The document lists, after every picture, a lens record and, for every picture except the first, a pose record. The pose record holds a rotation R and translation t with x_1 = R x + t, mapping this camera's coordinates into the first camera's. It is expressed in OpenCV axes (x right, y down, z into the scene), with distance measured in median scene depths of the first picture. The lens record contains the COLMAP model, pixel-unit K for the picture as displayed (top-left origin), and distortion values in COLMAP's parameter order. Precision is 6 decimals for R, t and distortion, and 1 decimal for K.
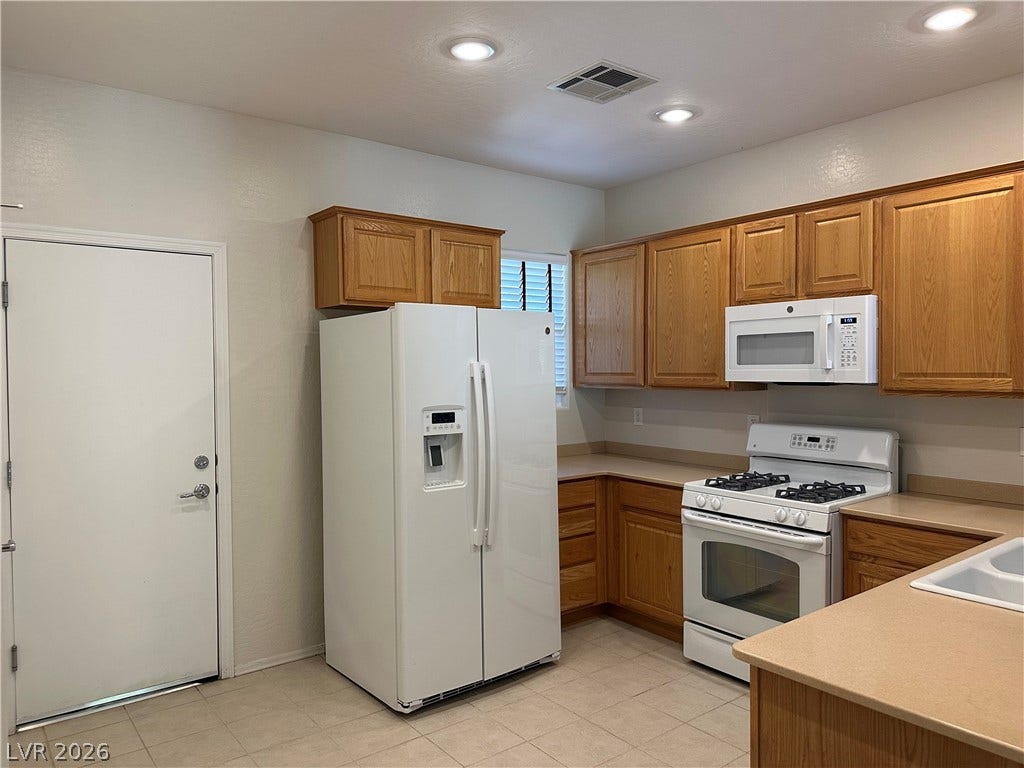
lens RADIAL K [[706.2, 0, 543.6], [0, 706.2, 384.3], [0, 0, 1]] dist [0.003354, -0.033550]
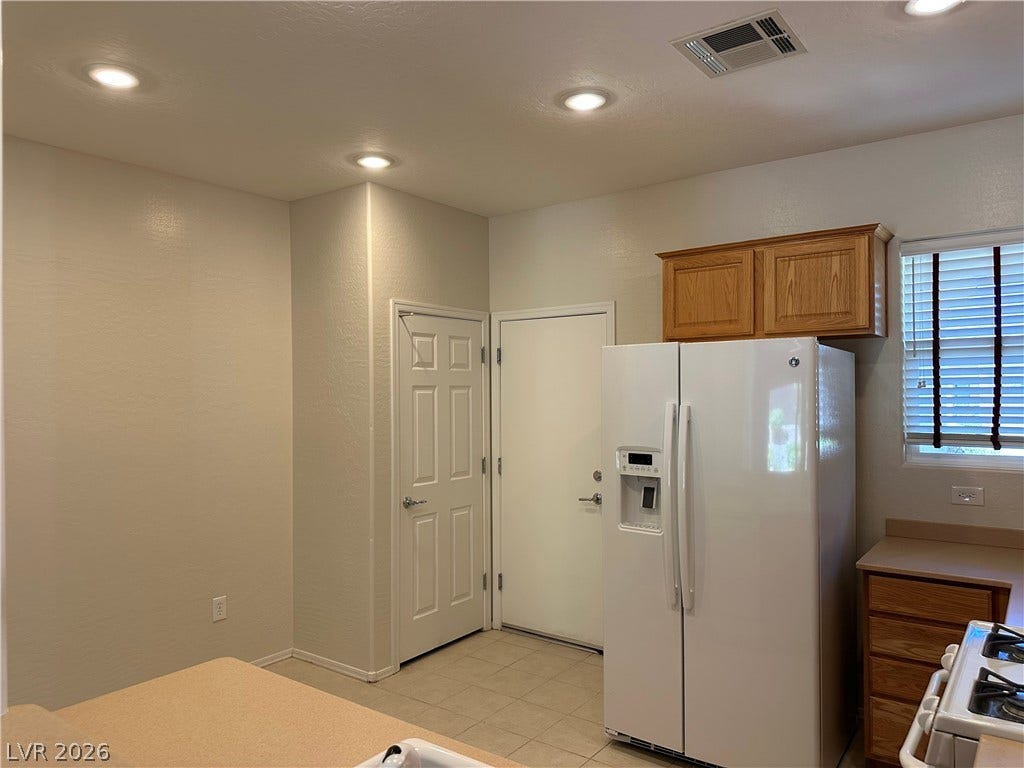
lens RADIAL K [[706.2, 0, 543.6], [0, 706.2, 384.3], [0, 0, 1]] dist [0.003354, -0.033550]
pose [[0.250568, -0.002162, -0.968097, 0.751459], [-0.014615, 0.999875, -0.006016, -0.046949], [0.967989, 0.015656, 0.250505, 0.607885]]
